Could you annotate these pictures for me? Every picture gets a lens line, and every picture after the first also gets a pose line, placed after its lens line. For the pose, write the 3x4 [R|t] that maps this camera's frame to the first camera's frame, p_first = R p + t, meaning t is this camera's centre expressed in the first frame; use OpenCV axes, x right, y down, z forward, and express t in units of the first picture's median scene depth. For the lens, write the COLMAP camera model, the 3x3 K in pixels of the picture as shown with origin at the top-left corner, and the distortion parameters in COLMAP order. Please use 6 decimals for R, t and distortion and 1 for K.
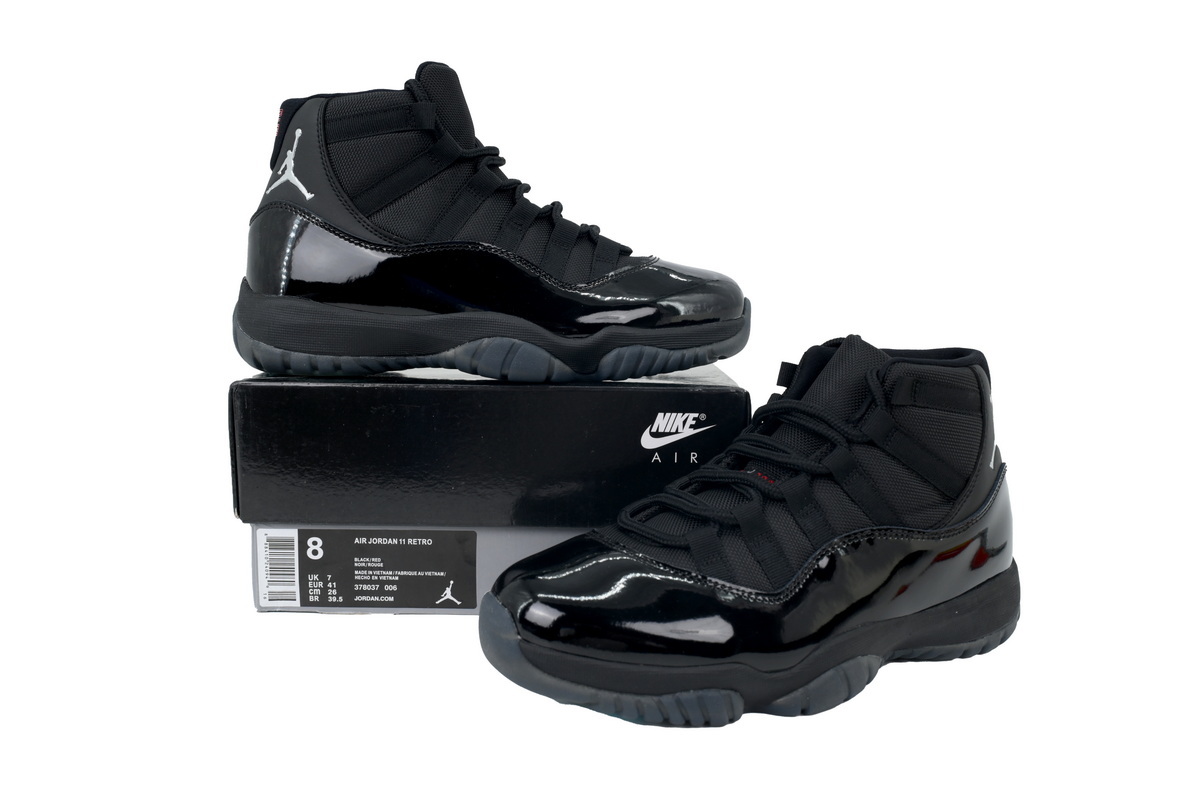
lens RADIAL K [[937.4, 0, 600.0], [0, 937.4, 400.0], [0, 0, 1]] dist [-0.086412, -0.002040]
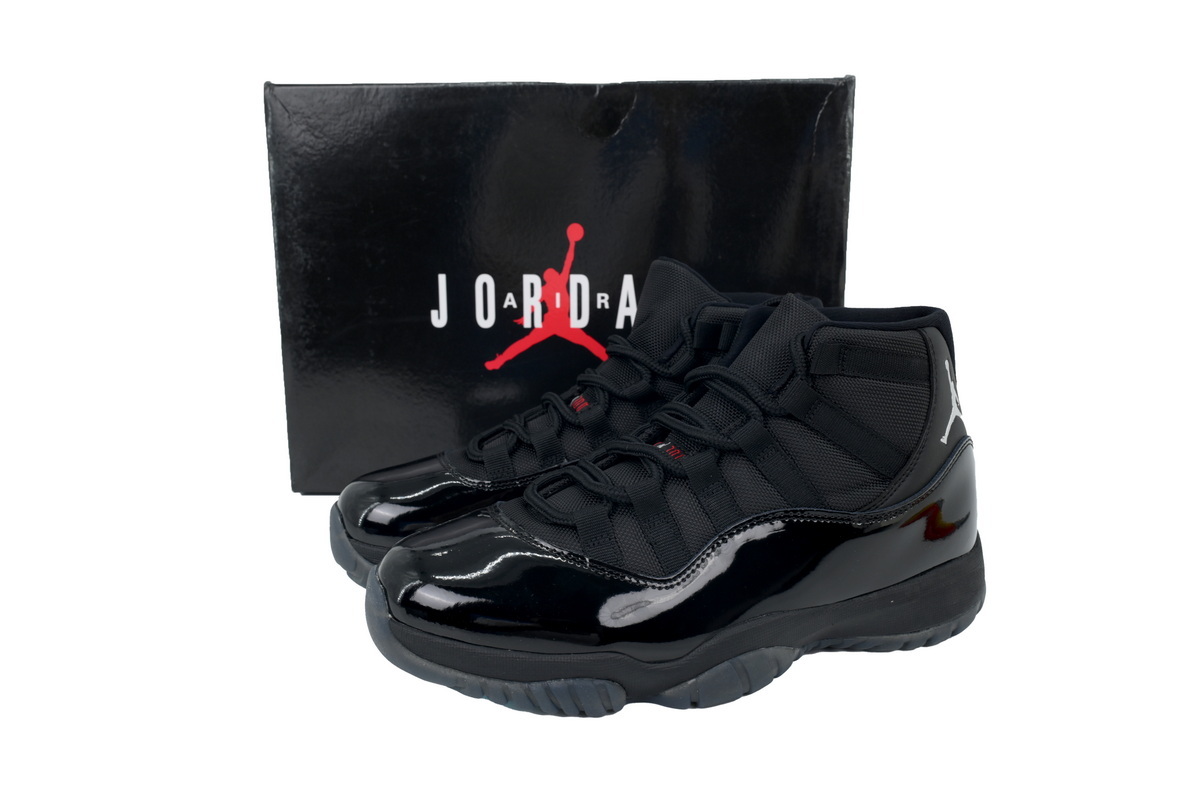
lens RADIAL K [[937.4, 0, 600.0], [0, 937.4, 400.0], [0, 0, 1]] dist [-0.086412, -0.002040]
pose [[0.991041, 0.005559, -0.133445, 0.231413], [0.003186, 0.997865, 0.065227, -0.030112], [0.133522, -0.065068, 0.988907, 0.072639]]
